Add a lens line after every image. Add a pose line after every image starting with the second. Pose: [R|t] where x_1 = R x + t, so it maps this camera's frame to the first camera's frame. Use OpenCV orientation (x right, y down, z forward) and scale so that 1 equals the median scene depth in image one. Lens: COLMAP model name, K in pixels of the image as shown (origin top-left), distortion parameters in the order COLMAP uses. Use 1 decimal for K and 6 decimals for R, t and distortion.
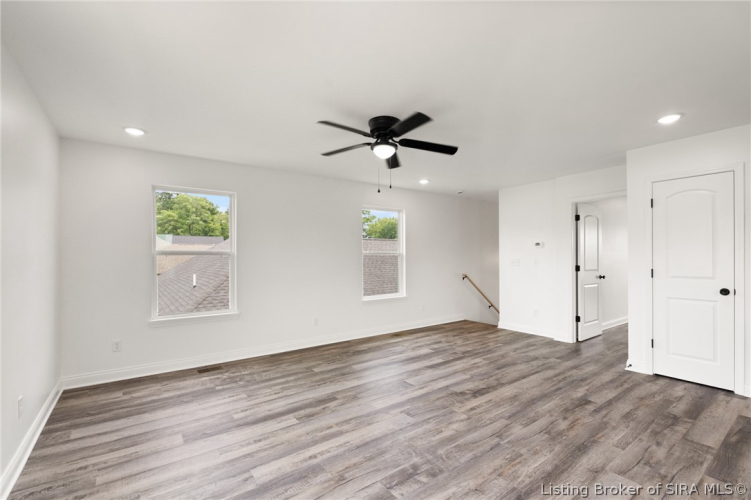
lens RADIAL K [[337.7, 0, 378.7], [0, 337.7, 257.5], [0, 0, 1]] dist [-0.003197, -0.000241]
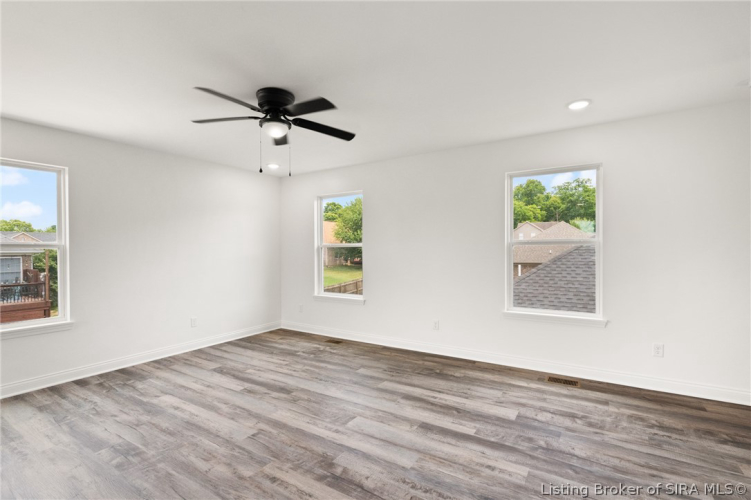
lens RADIAL K [[348.4, 0, 376.4], [0, 348.4, 242.6], [0, 0, 1]] dist [-0.002547, -0.000413]
pose [[0.358337, -0.014632, -0.933478, 0.880559], [0.004009, 0.999892, -0.014134, -0.008394], [0.933584, 0.001322, 0.358357, 0.828375]]
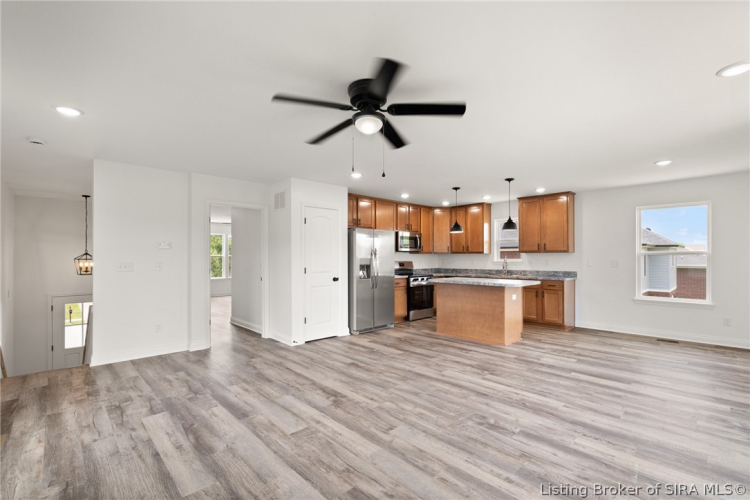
lens RADIAL K [[337.2, 0, 378.2], [0, 337.2, 257.5], [0, 0, 1]] dist [-0.003197, -0.000241]
pose [[-0.128000, 0.007183, 0.991748, -0.703119], [0.005493, 0.999964, -0.006533, 0.001398], [-0.991759, 0.004612, -0.128035, 0.980808]]
